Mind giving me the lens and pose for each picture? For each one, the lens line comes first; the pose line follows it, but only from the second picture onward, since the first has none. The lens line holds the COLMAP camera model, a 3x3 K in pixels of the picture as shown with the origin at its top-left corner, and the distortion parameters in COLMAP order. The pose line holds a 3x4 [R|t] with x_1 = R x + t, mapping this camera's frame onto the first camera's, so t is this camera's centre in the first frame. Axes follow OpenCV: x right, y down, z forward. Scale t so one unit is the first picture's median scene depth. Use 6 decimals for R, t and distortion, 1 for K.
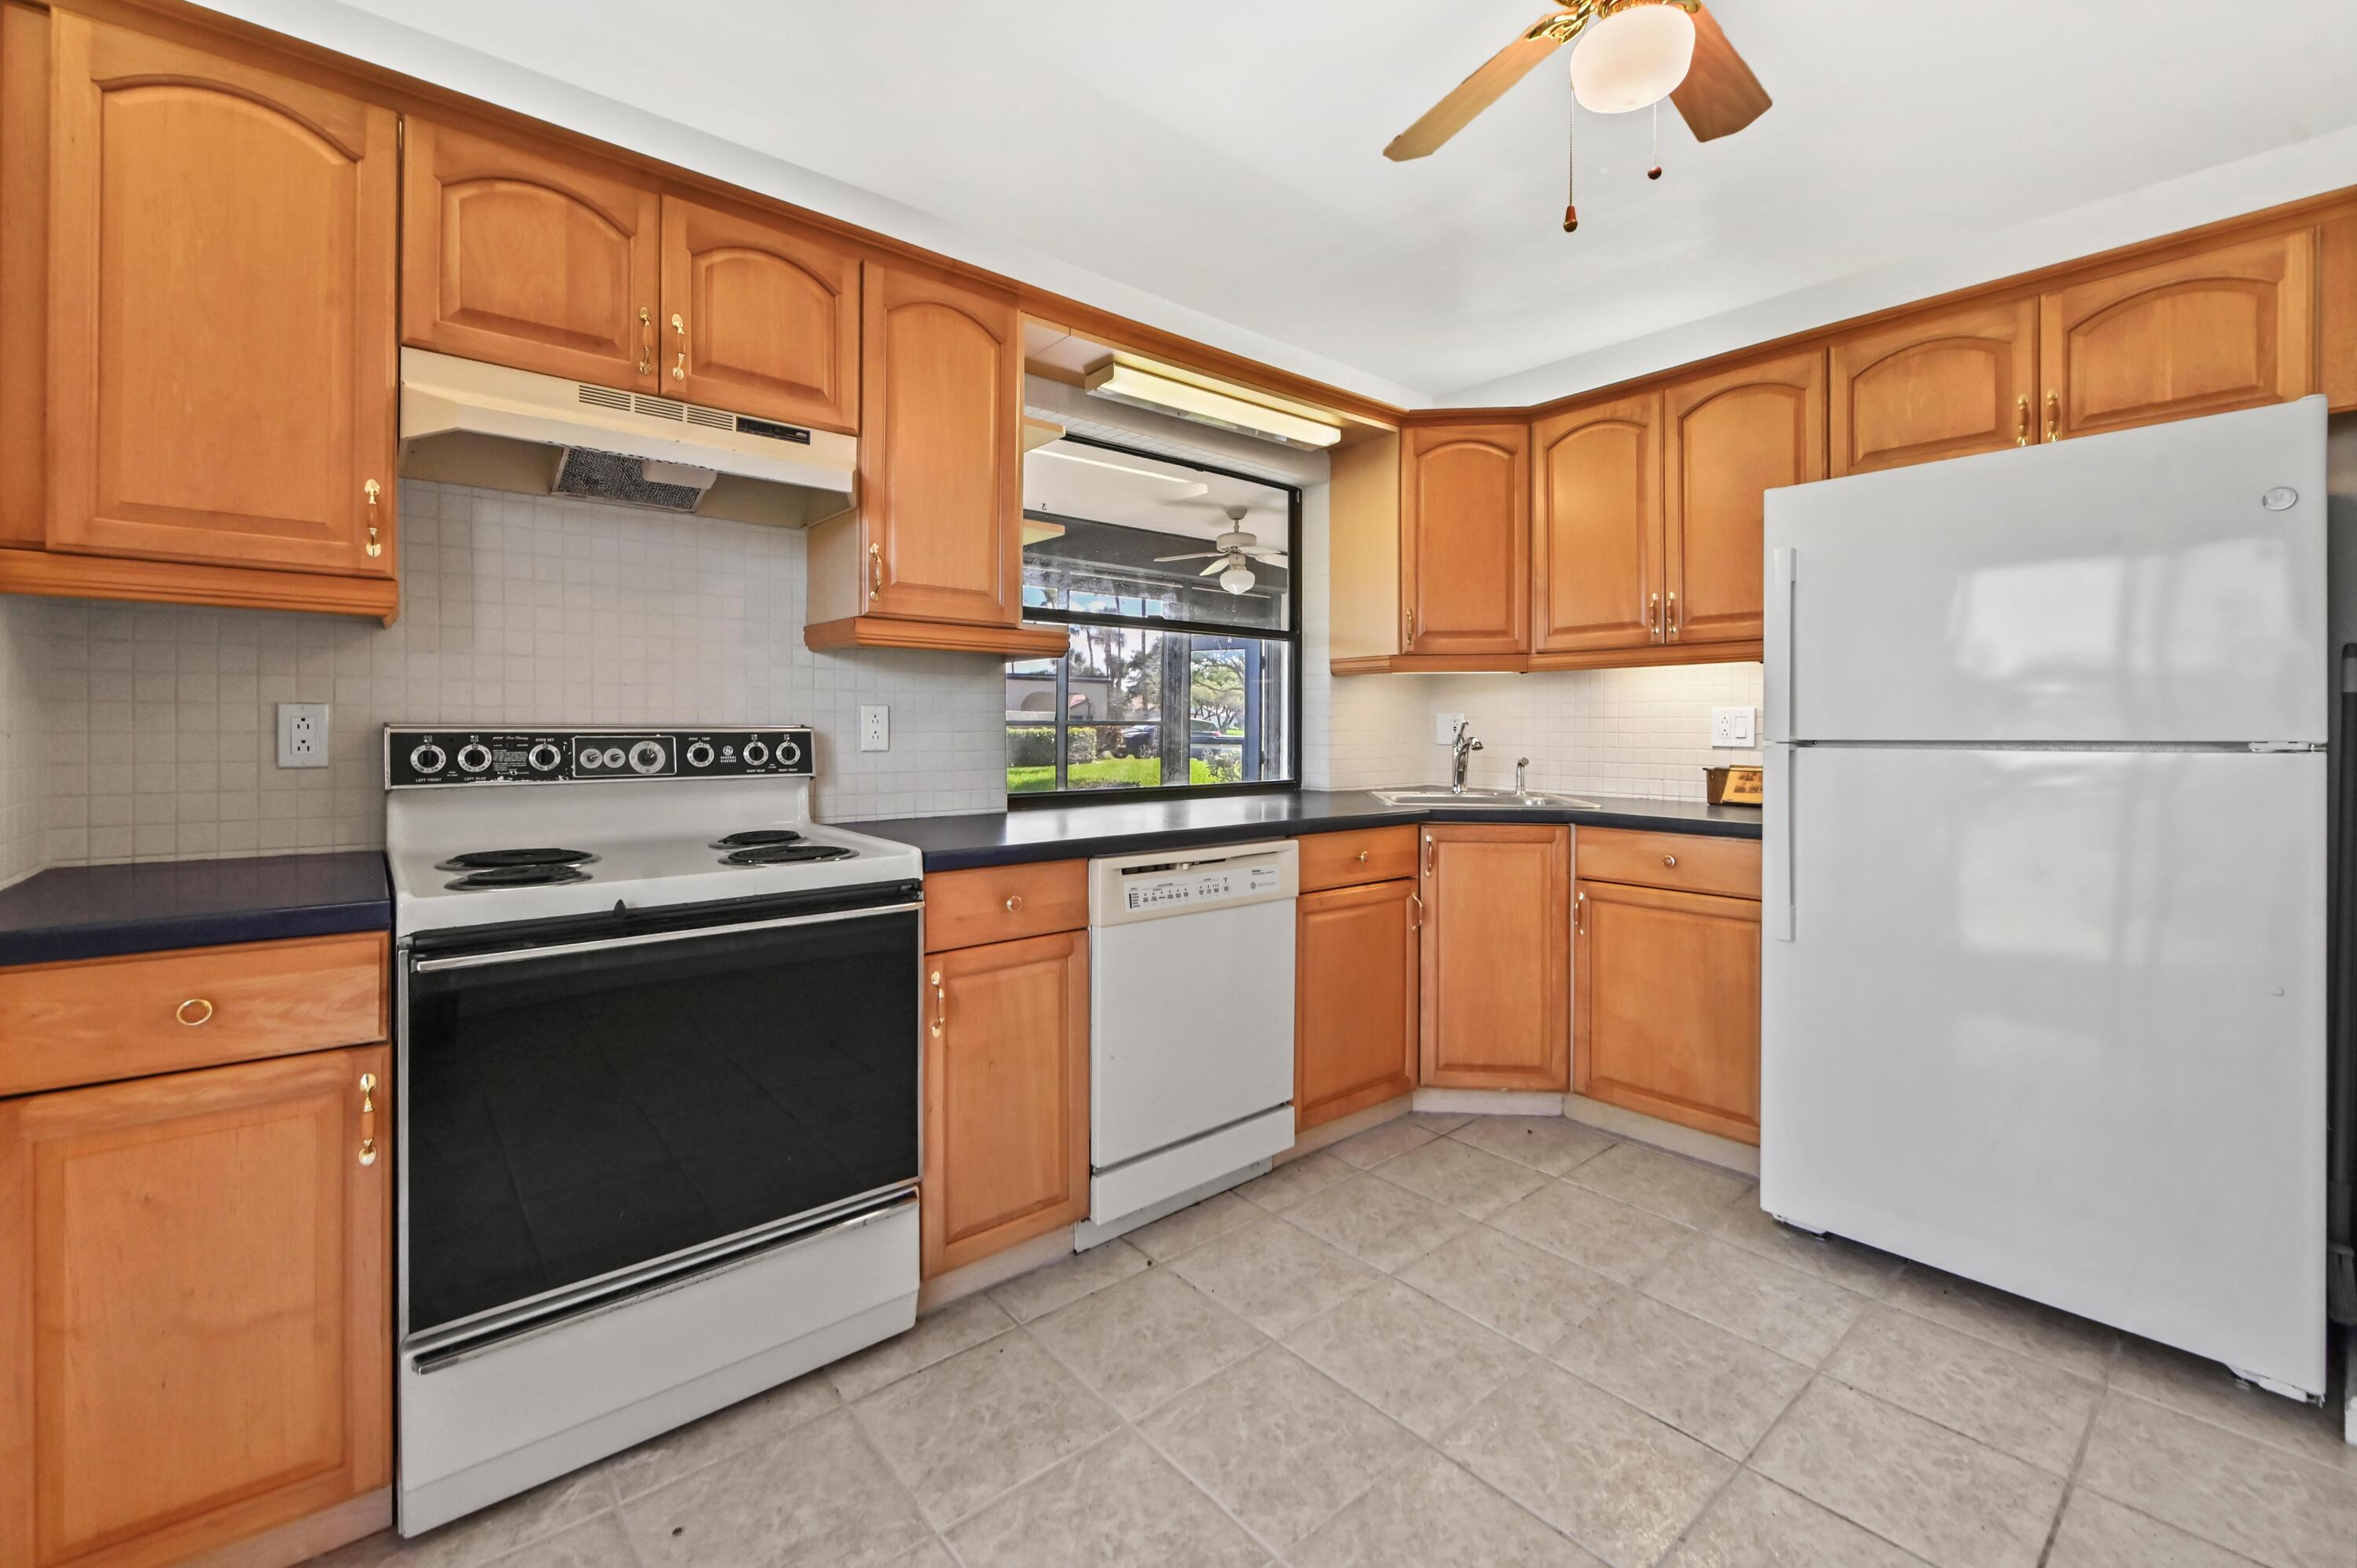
lens RADIAL K [[1003.2, 0, 1173.3], [0, 1003.2, 725.9], [0, 0, 1]] dist [-0.001861, -0.000203]
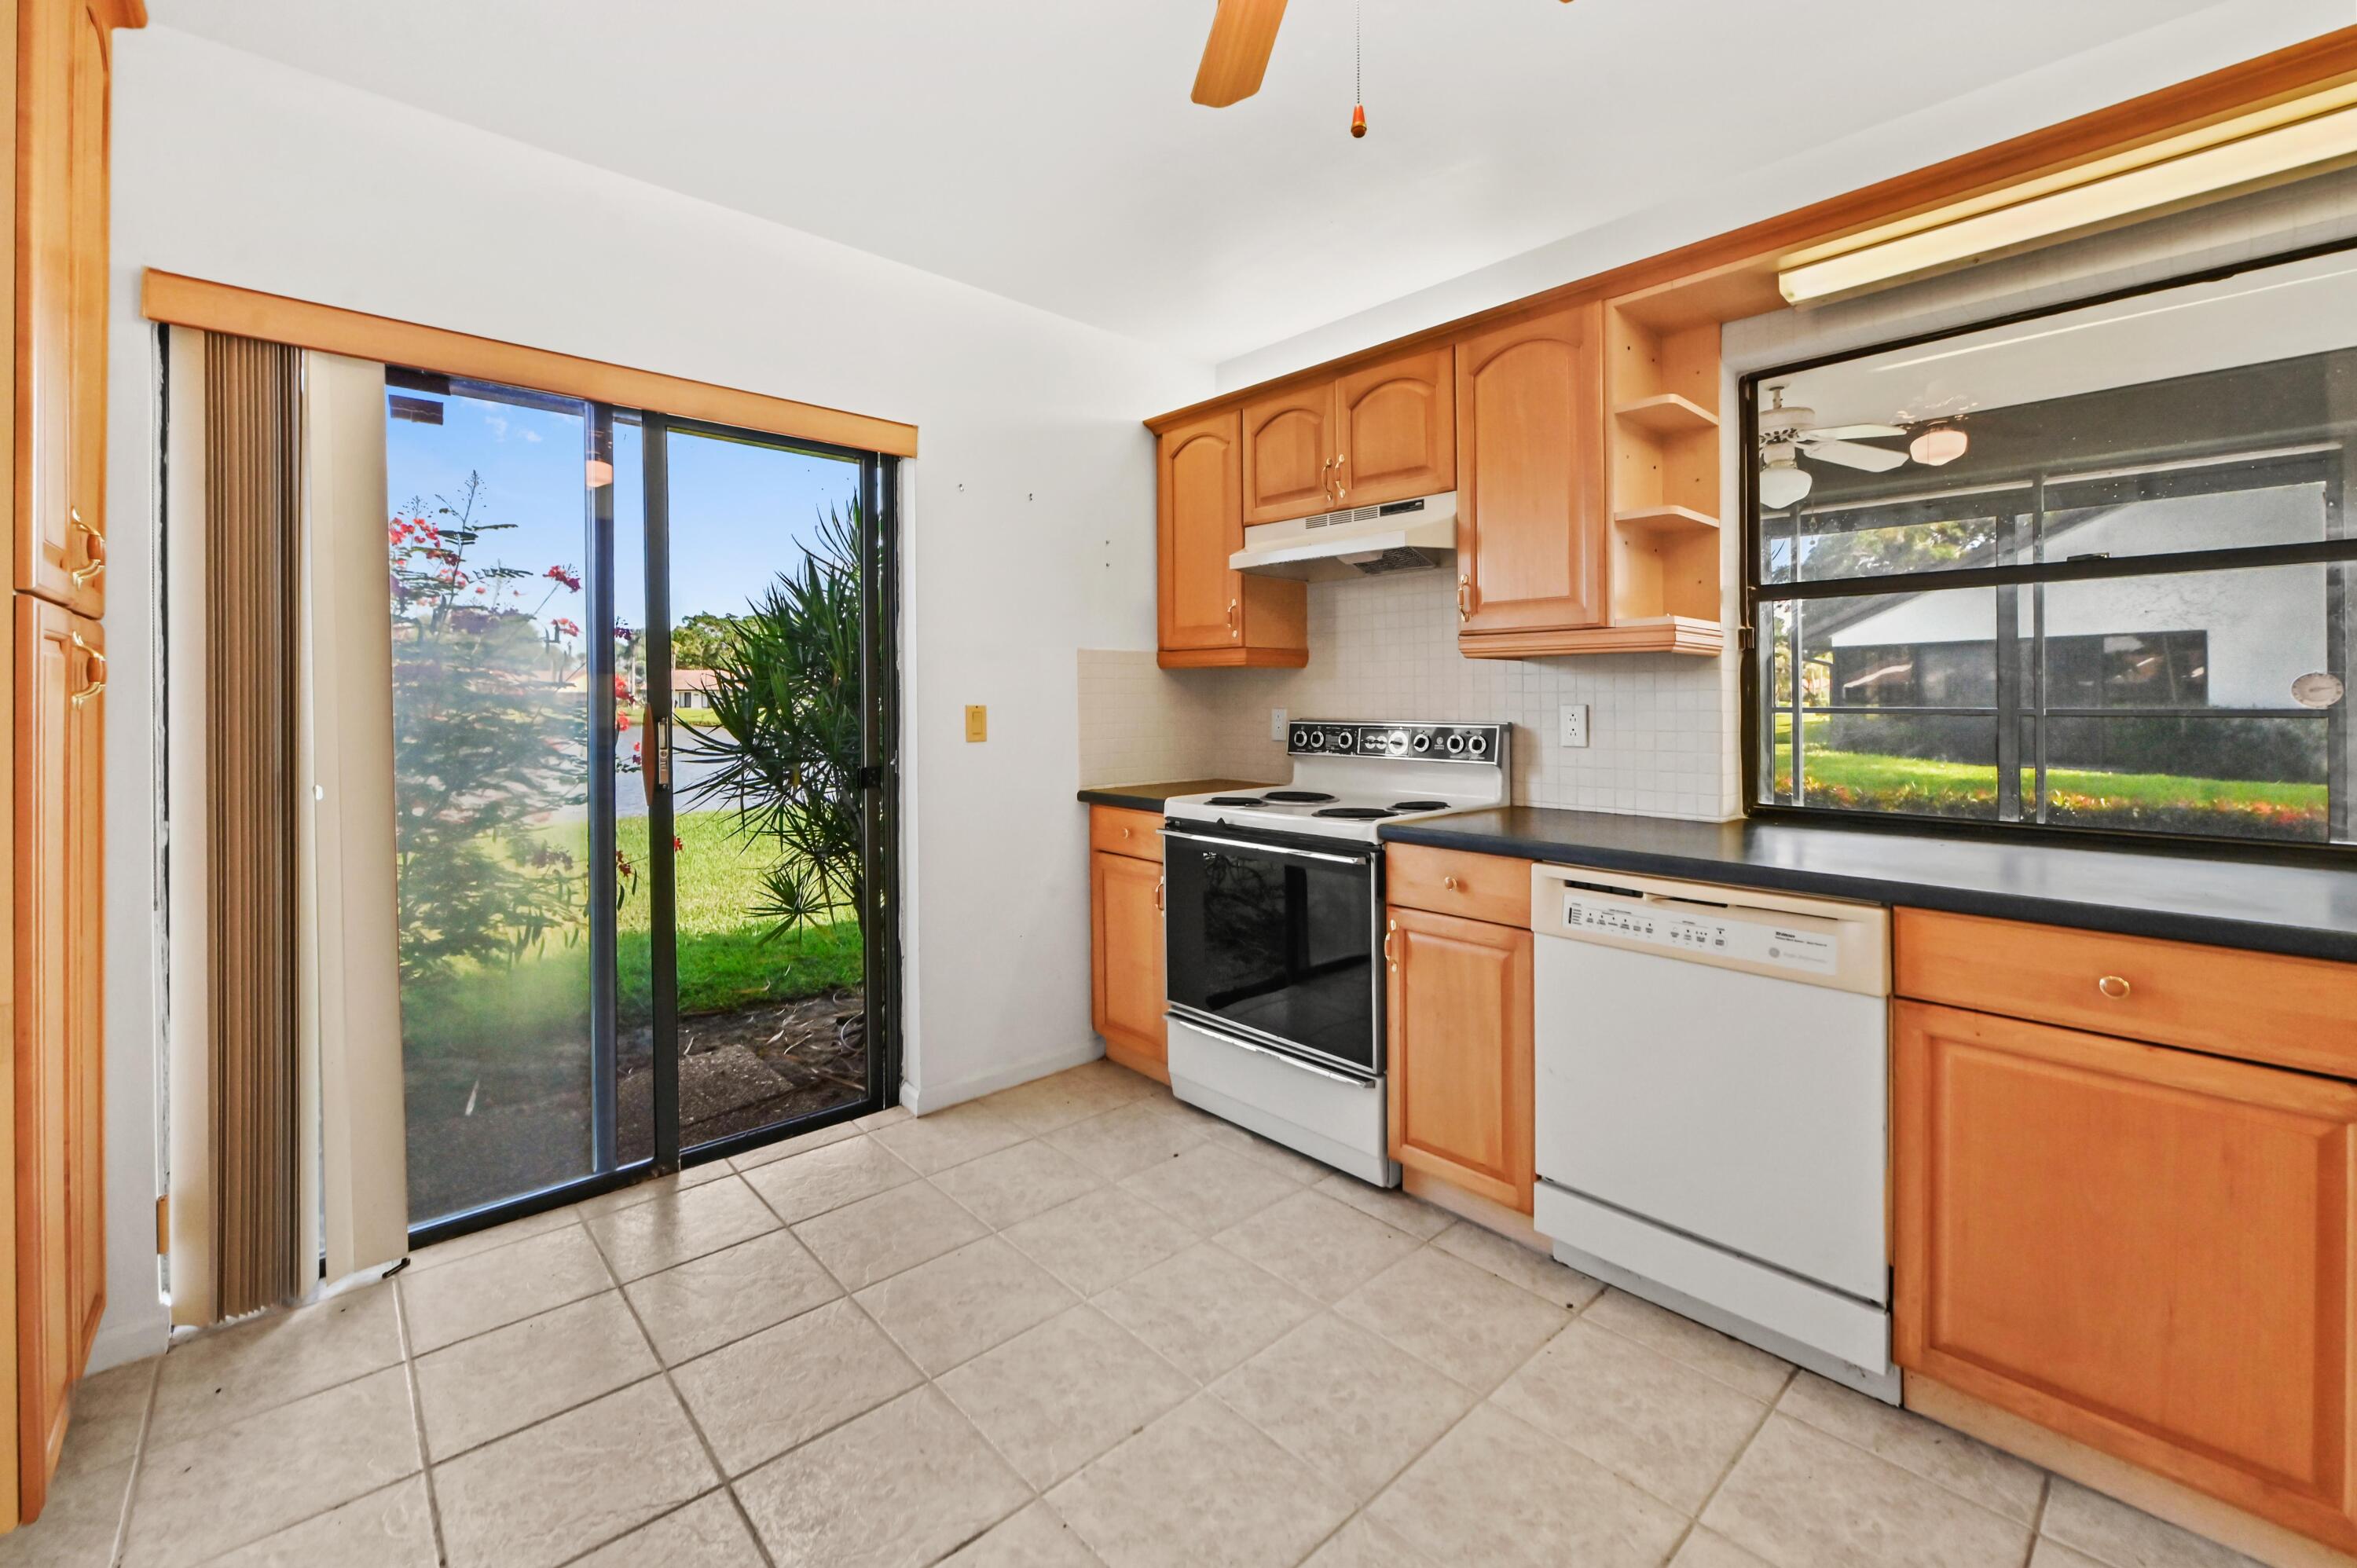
lens RADIAL K [[964.7, 0, 1166.9], [0, 964.7, 728.7], [0, 0, 1]] dist [-0.000586, 0.000052]
pose [[0.029494, 0.023868, -0.999280, 0.906684], [-0.001172, 0.999715, 0.023843, -0.023838], [0.999564, 0.000468, 0.029514, 0.637265]]
